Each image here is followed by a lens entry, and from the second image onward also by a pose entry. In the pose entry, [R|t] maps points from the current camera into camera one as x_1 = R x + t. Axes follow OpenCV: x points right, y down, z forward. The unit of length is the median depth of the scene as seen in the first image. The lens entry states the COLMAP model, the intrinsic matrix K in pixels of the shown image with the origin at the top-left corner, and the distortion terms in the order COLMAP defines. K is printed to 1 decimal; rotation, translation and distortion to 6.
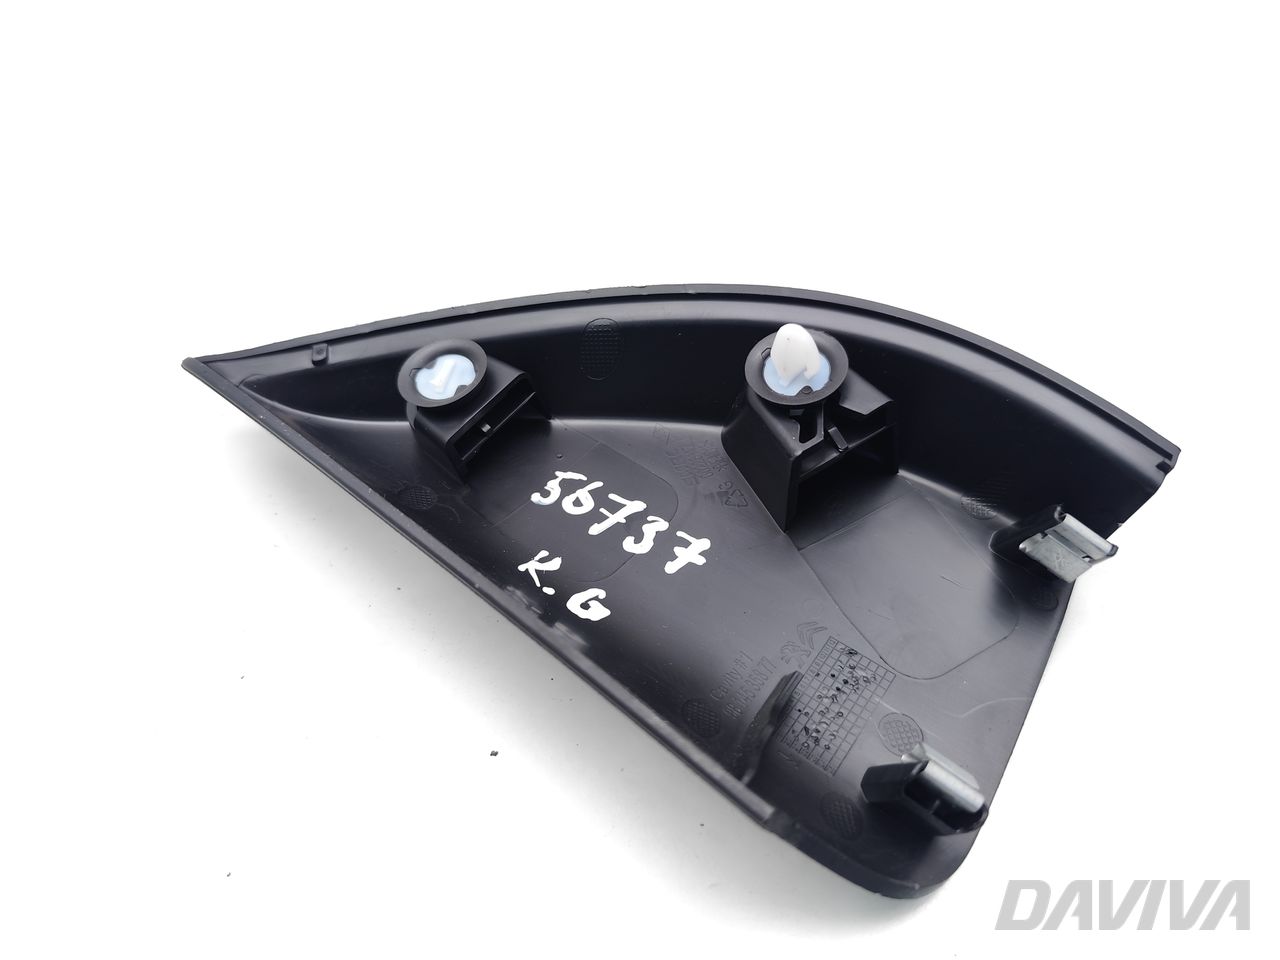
lens RADIAL K [[857.3, 0, 640.1], [0, 857.3, 480.0], [0, 0, 1]] dist [-0.001039, -0.000042]
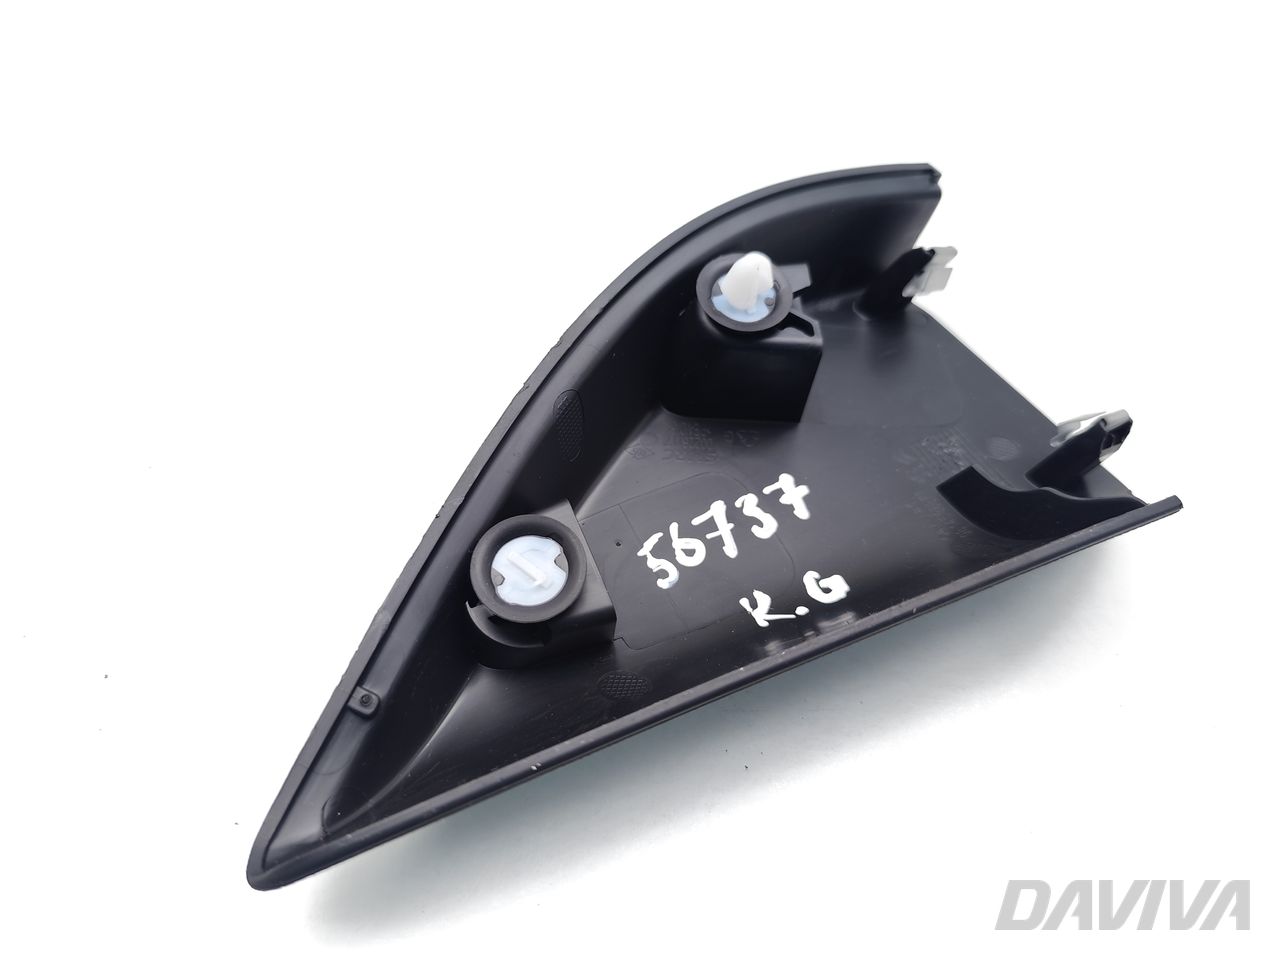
lens RADIAL K [[857.3, 0, 640.1], [0, 857.3, 479.9], [0, 0, 1]] dist [-0.001039, -0.000042]
pose [[0.440315, -0.691750, 0.572367, -0.581174], [0.658711, 0.682076, 0.317604, -0.360560], [-0.610100, 0.237179, 0.755992, 0.326174]]
